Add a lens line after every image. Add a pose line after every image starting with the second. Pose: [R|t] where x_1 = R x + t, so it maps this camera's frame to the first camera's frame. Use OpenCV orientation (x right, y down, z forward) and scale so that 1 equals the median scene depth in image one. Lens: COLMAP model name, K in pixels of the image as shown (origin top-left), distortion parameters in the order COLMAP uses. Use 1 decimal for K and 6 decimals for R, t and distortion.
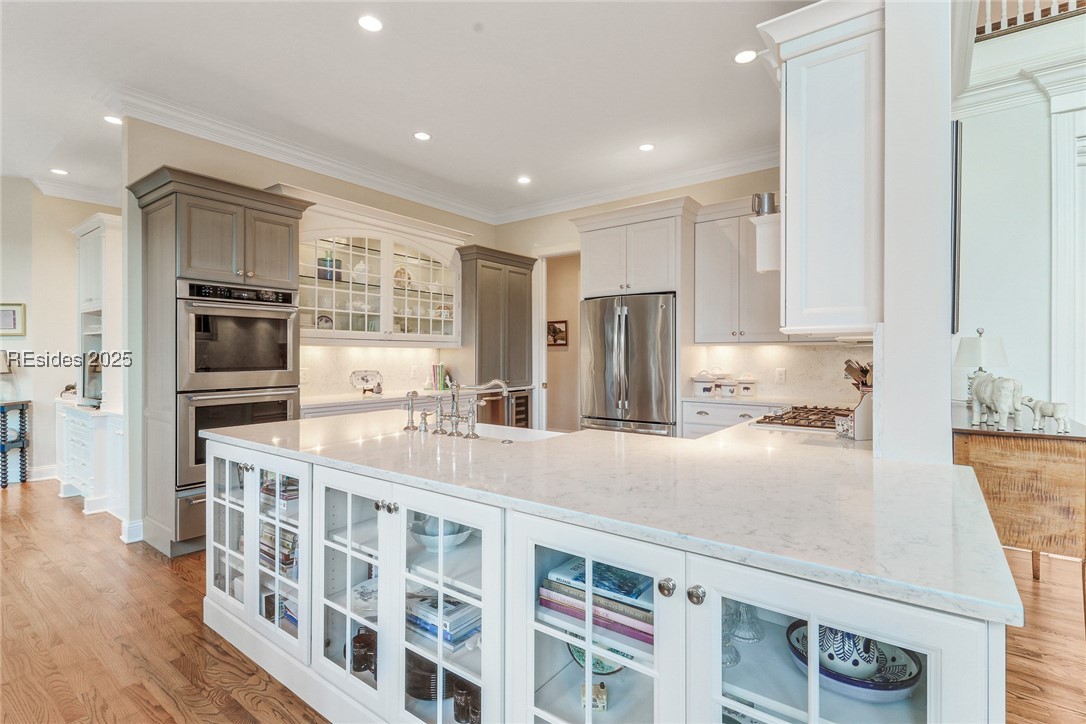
lens RADIAL K [[506.3, 0, 550.2], [0, 506.3, 360.6], [0, 0, 1]] dist [0.019680, -0.013209]
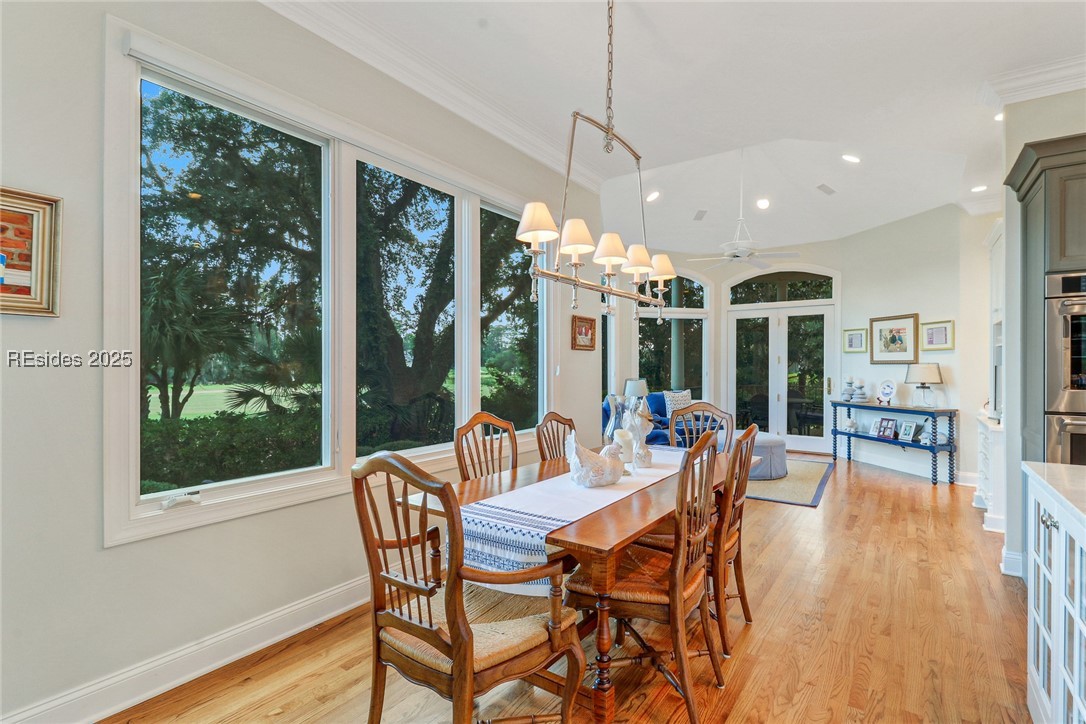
lens RADIAL K [[506.3, 0, 550.2], [0, 506.3, 360.6], [0, 0, 1]] dist [0.019680, -0.013209]
pose [[0.012299, -0.012715, -0.999844, 0.051070], [-0.012962, 0.999833, -0.012875, 0.000311], [0.999840, 0.013118, 0.012132, 0.124364]]
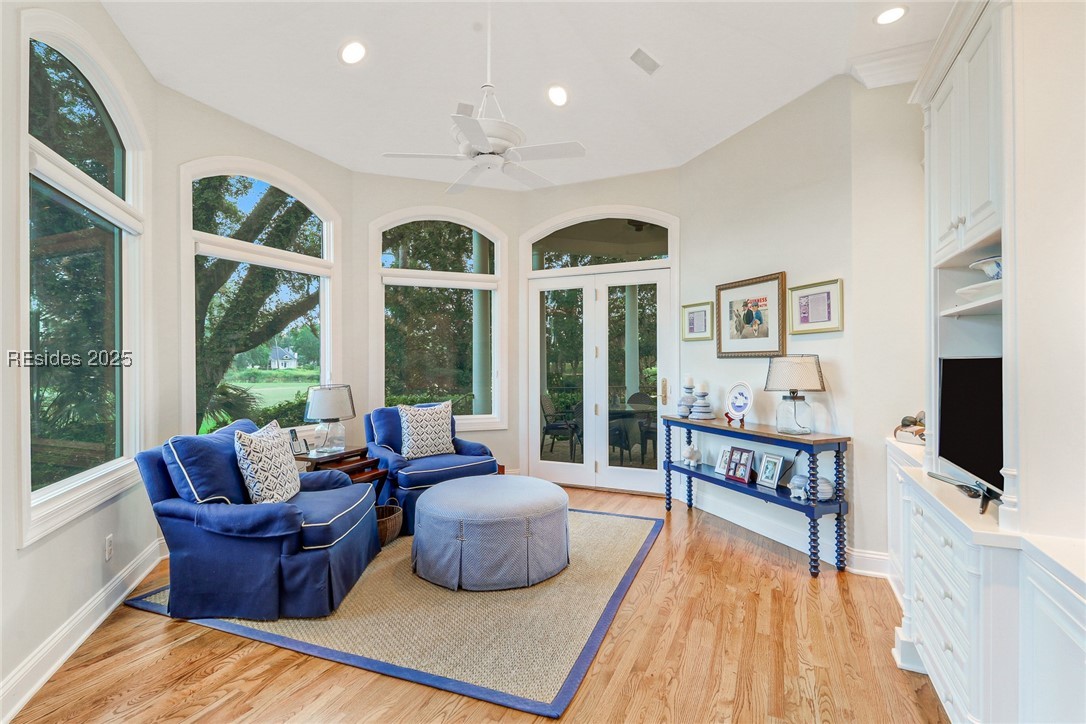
lens RADIAL K [[506.3, 0, 550.2], [0, 506.3, 360.6], [0, 0, 1]] dist [0.019680, -0.013209]
pose [[0.211039, -0.005916, -0.977460, -0.512374], [-0.000543, 0.999981, -0.006169, -0.008657], [0.977478, 0.001833, 0.211032, 0.533098]]
